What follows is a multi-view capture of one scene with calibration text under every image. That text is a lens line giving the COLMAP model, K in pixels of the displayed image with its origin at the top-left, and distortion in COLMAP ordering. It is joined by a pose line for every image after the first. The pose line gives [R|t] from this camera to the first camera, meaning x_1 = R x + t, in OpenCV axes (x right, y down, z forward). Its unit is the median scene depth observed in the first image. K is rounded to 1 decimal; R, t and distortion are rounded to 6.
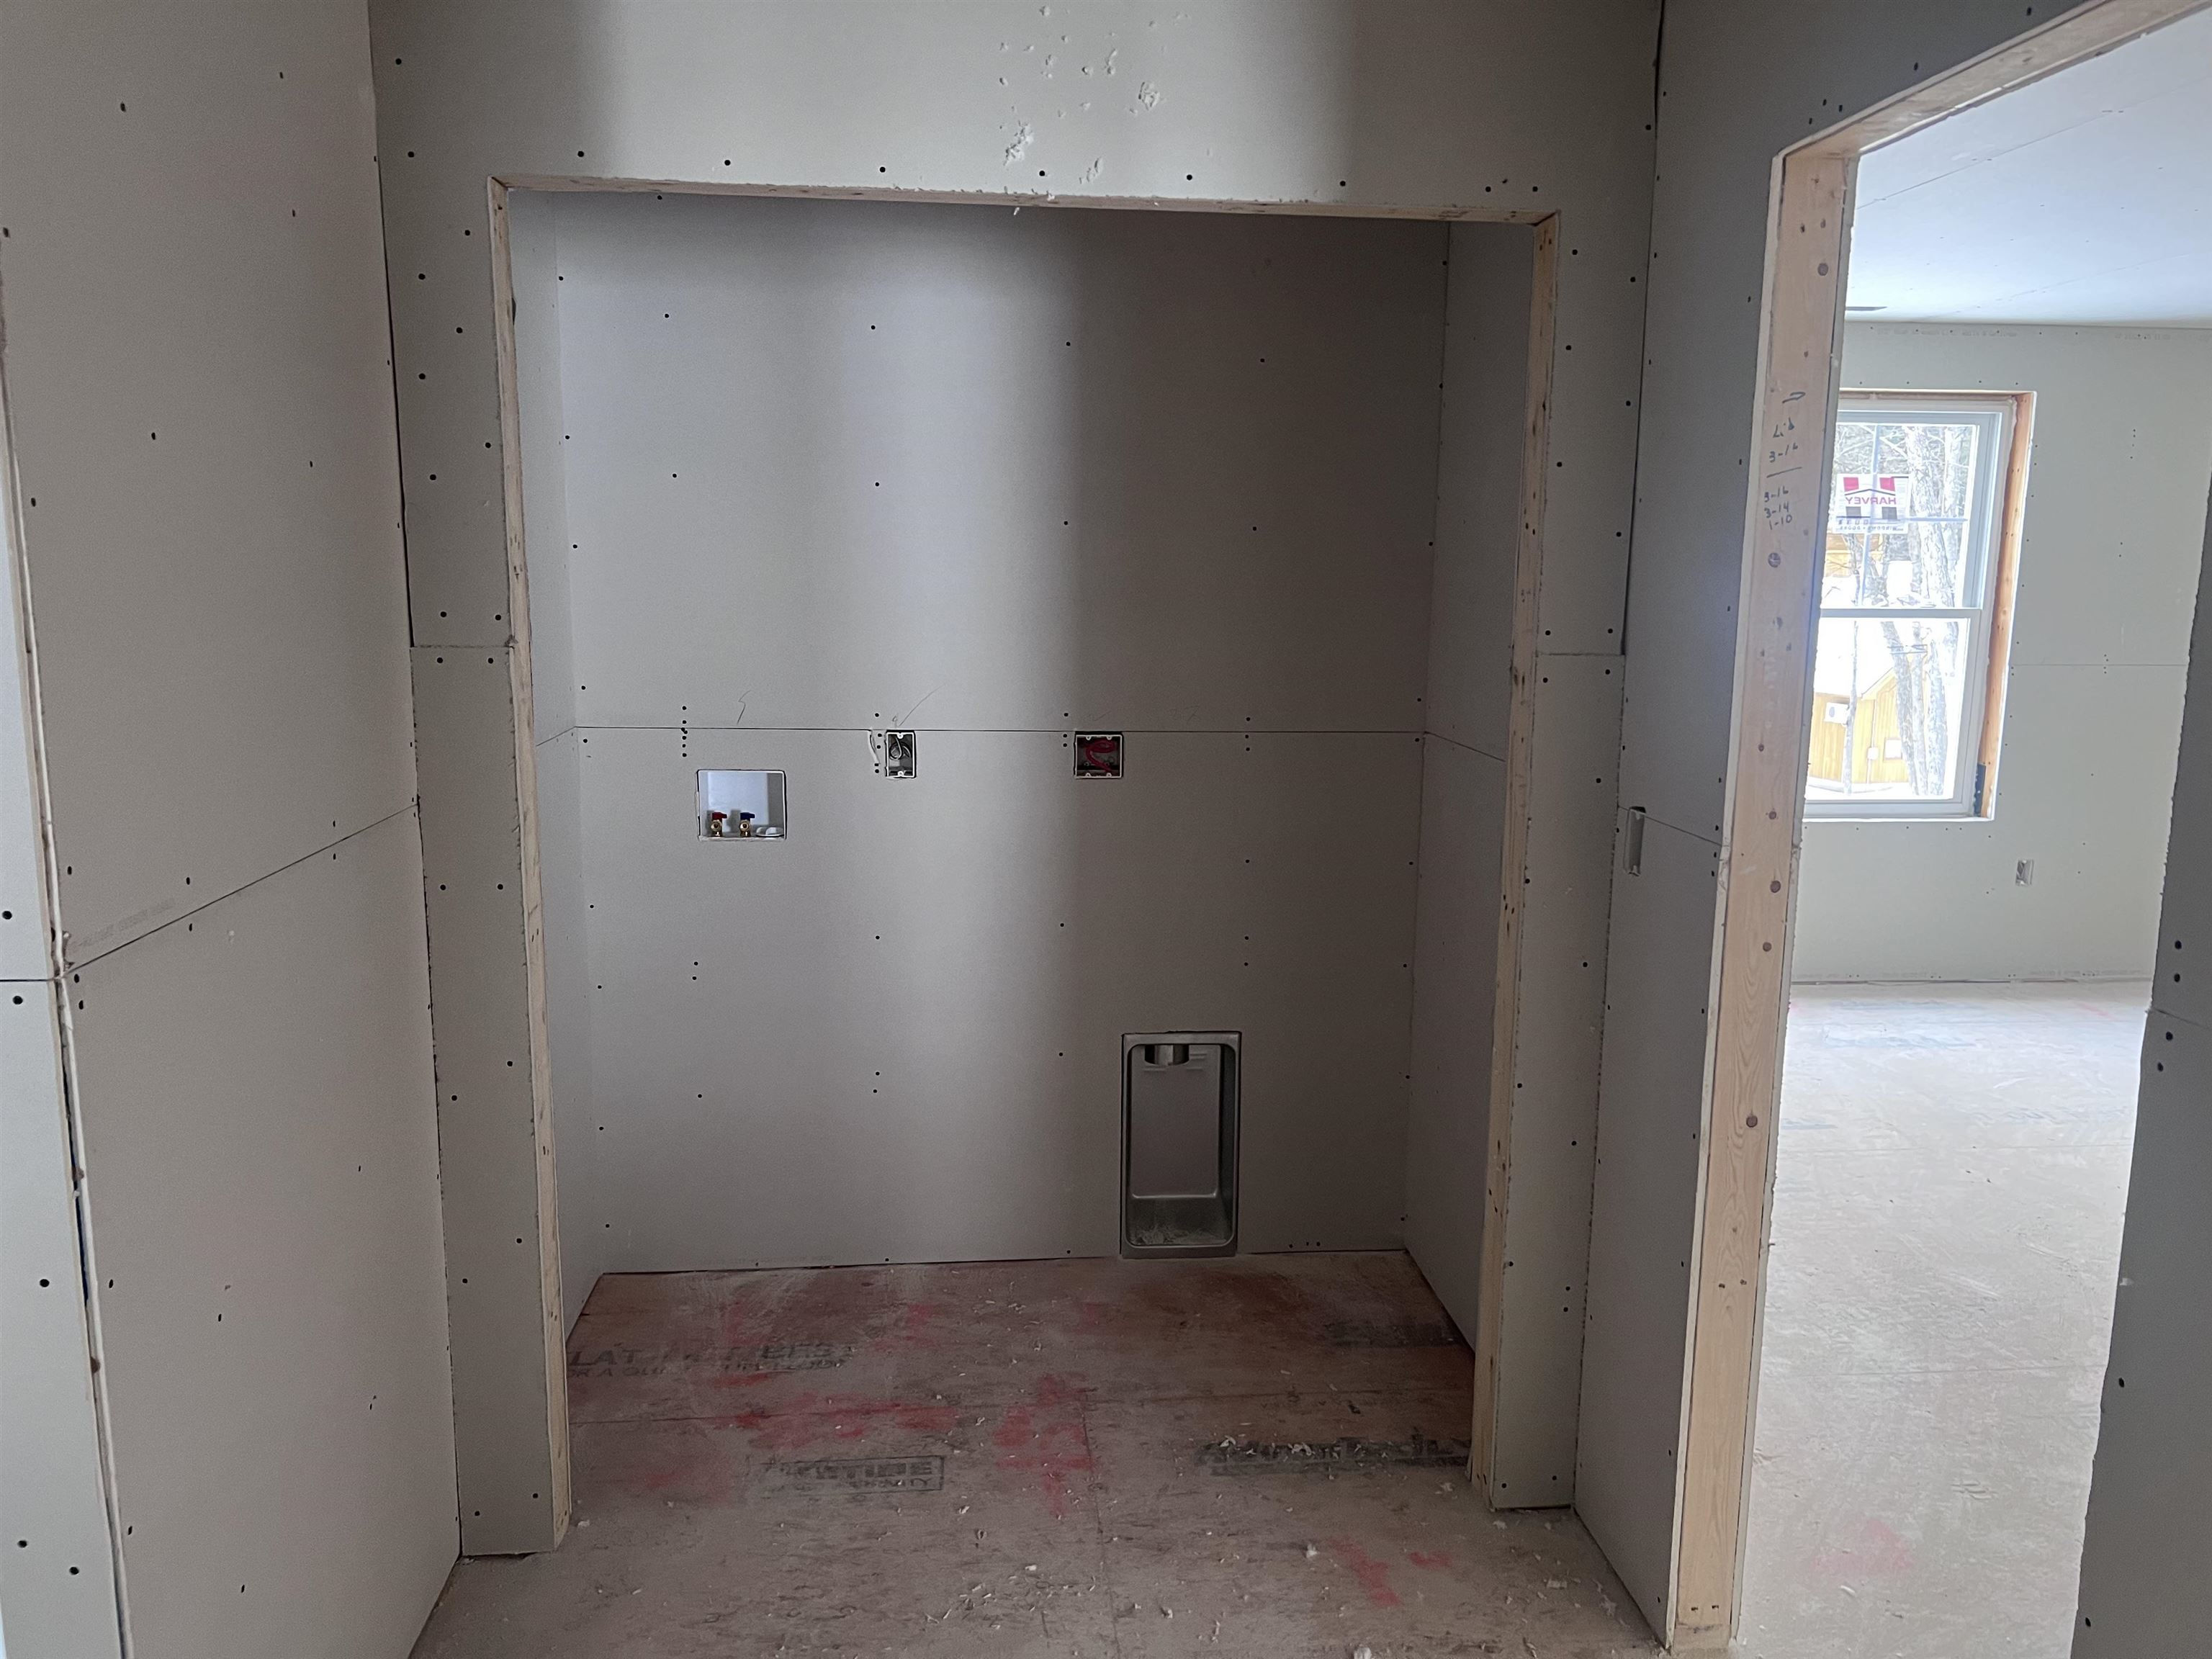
lens RADIAL K [[1668.1, 0, 1102.9], [0, 1668.1, 852.8], [0, 0, 1]] dist [0.012482, 0.005563]
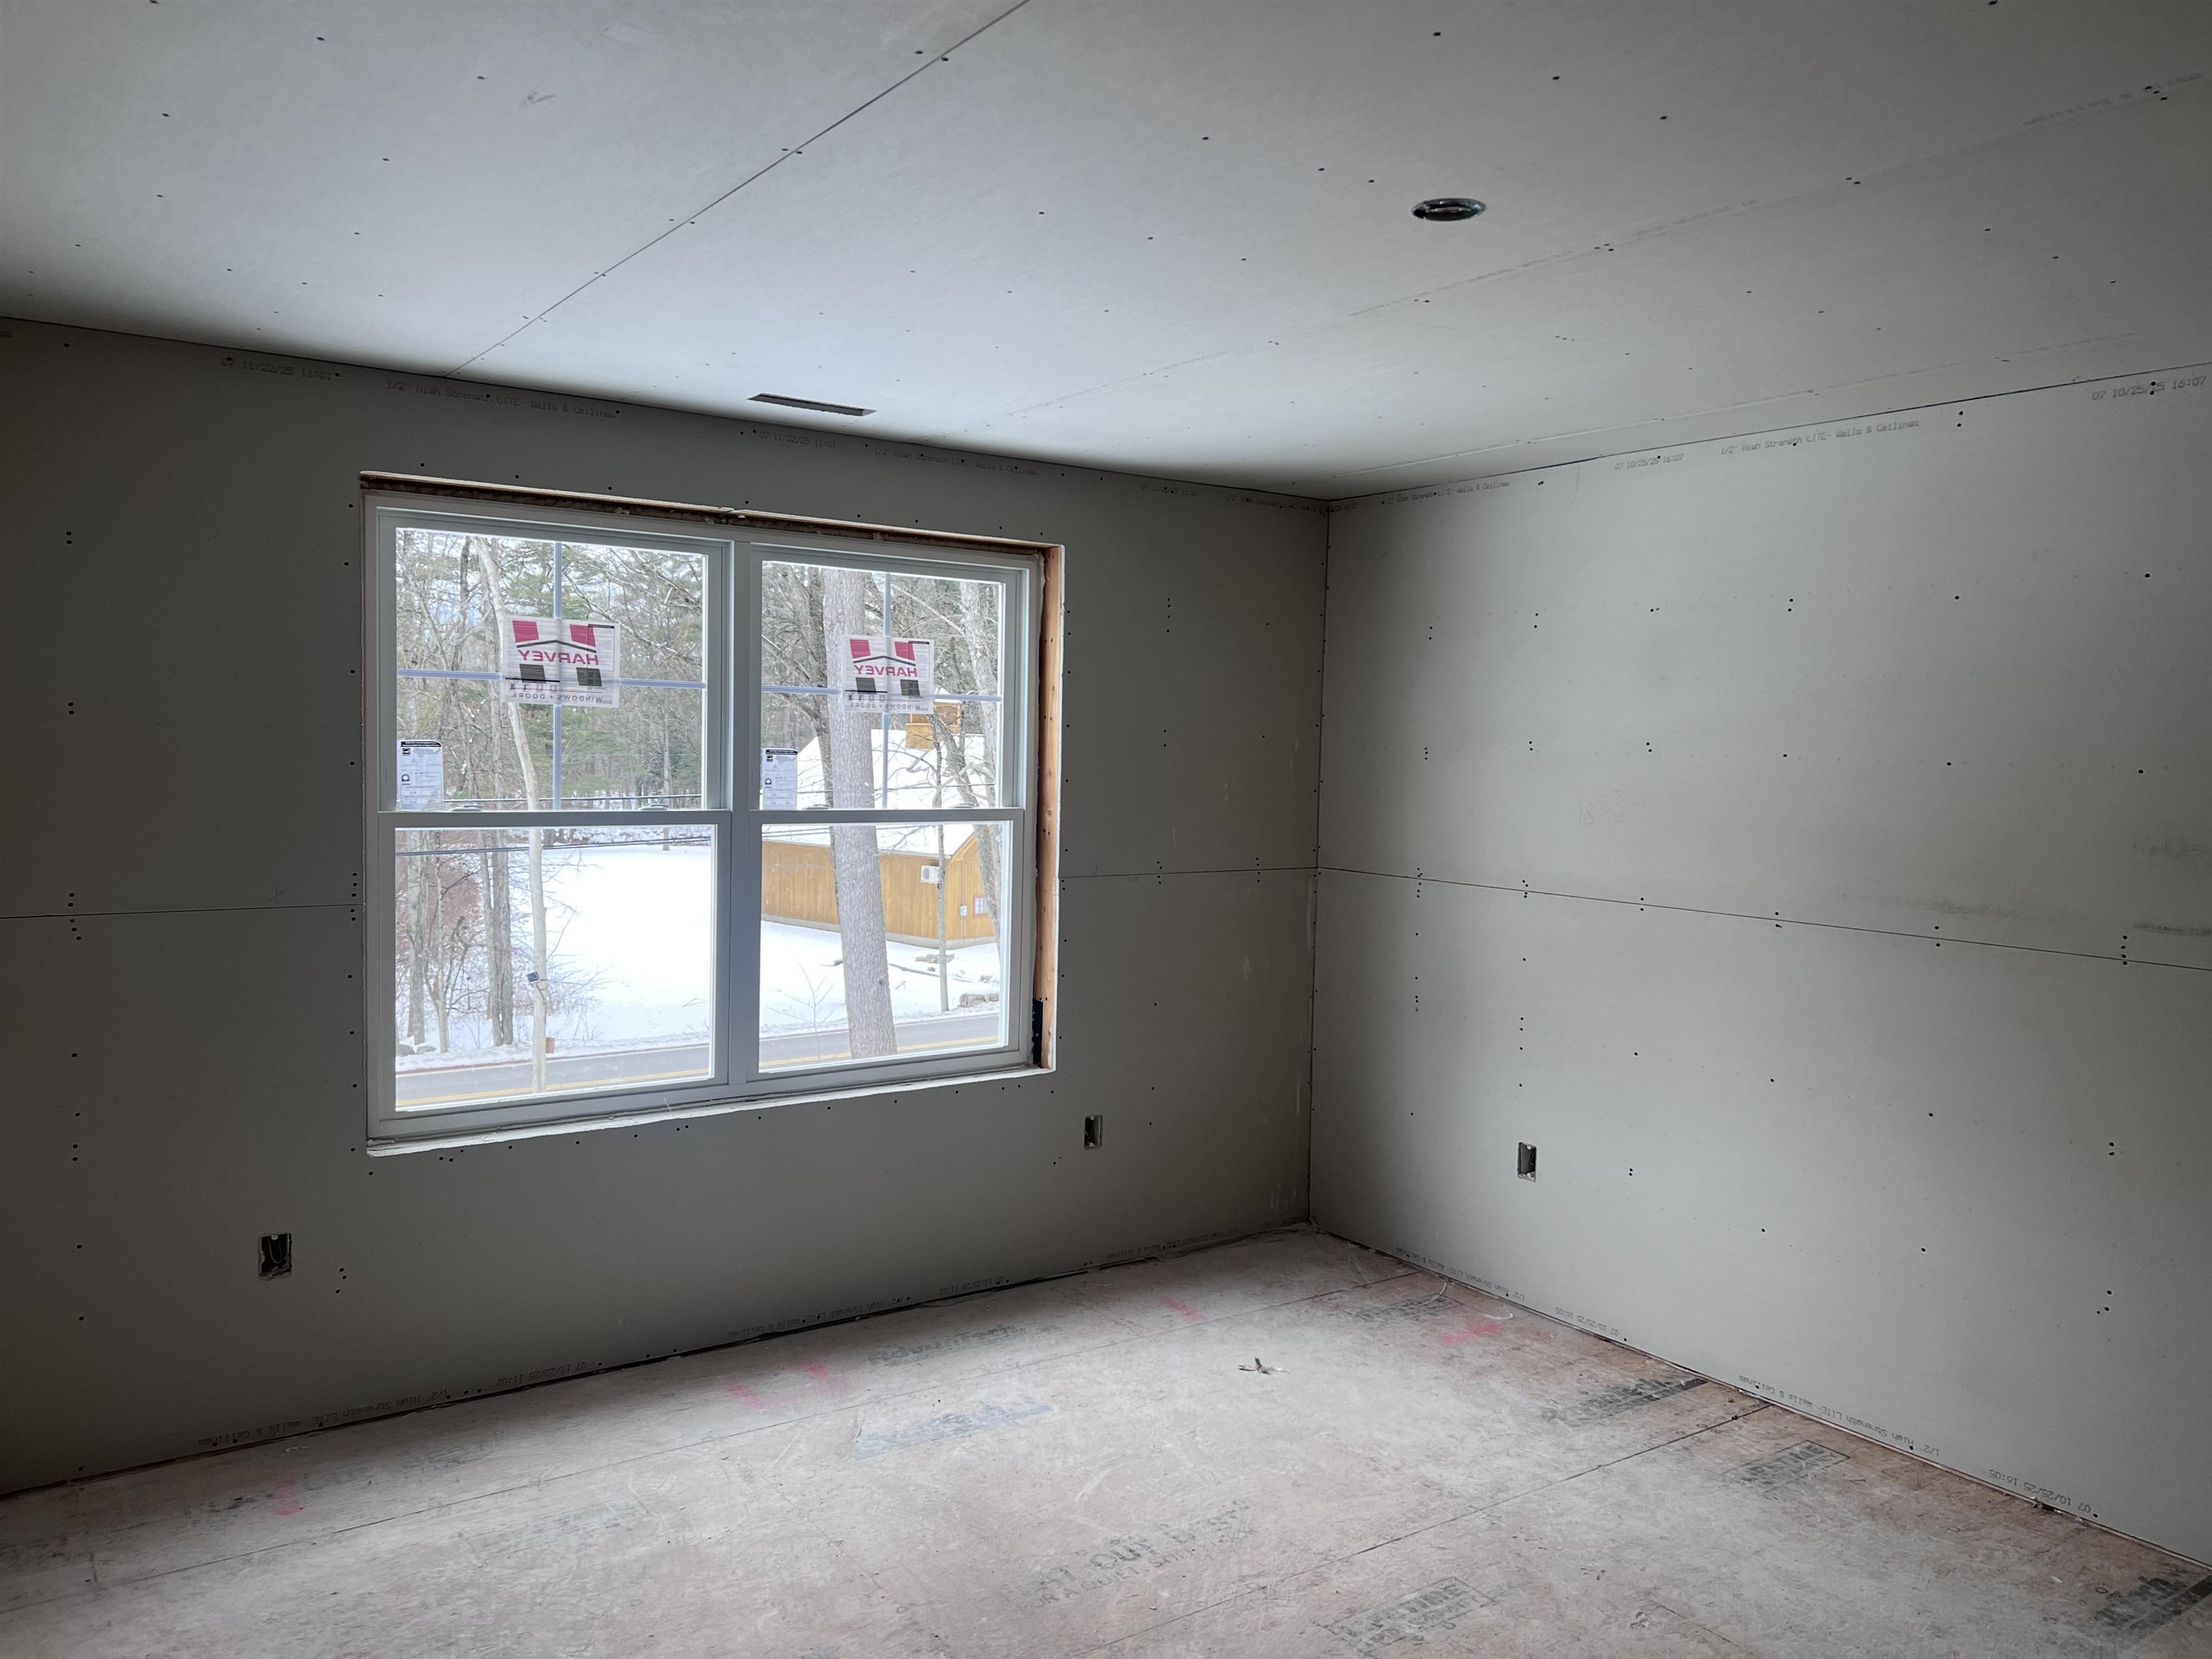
lens RADIAL K [[1660.4, 0, 1106.0], [0, 1660.4, 829.5], [0, 0, 1]] dist [0.082435, -0.090698]
pose [[0.870338, -0.015057, 0.492225, 0.169125], [0.069825, 0.993207, -0.093081, -0.059710], [-0.487480, 0.115381, 0.865477, 0.297080]]
